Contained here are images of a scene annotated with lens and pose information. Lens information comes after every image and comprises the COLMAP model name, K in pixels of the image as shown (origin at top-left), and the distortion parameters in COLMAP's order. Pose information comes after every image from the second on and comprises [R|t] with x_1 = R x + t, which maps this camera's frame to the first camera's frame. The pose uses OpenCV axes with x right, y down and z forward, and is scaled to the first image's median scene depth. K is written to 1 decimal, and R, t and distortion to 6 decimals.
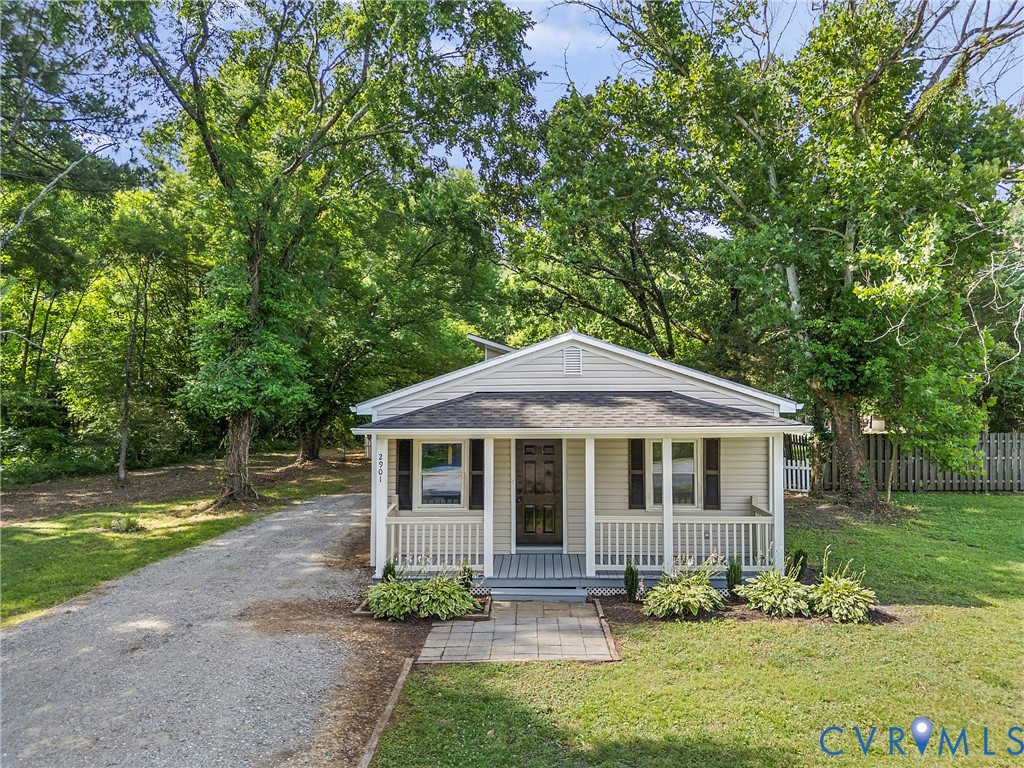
lens RADIAL K [[722.5, 0, 520.4], [0, 722.5, 477.6], [0, 0, 1]] dist [0.038984, -0.026088]
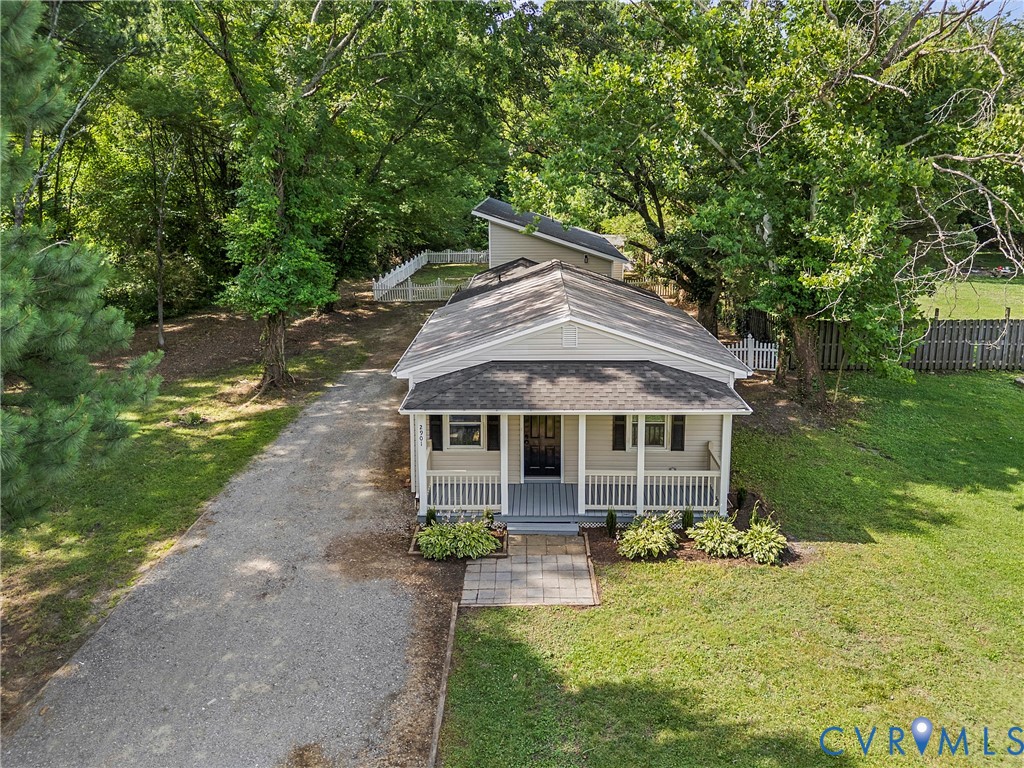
lens RADIAL K [[722.5, 0, 520.3], [0, 722.5, 409.5], [0, 0, 1]] dist [0.038984, -0.026088]
pose [[0.999985, -0.003422, 0.004215, -0.020803], [0.002494, 0.979095, 0.203387, -0.330449], [-0.004823, -0.203374, 0.979089, -0.268661]]
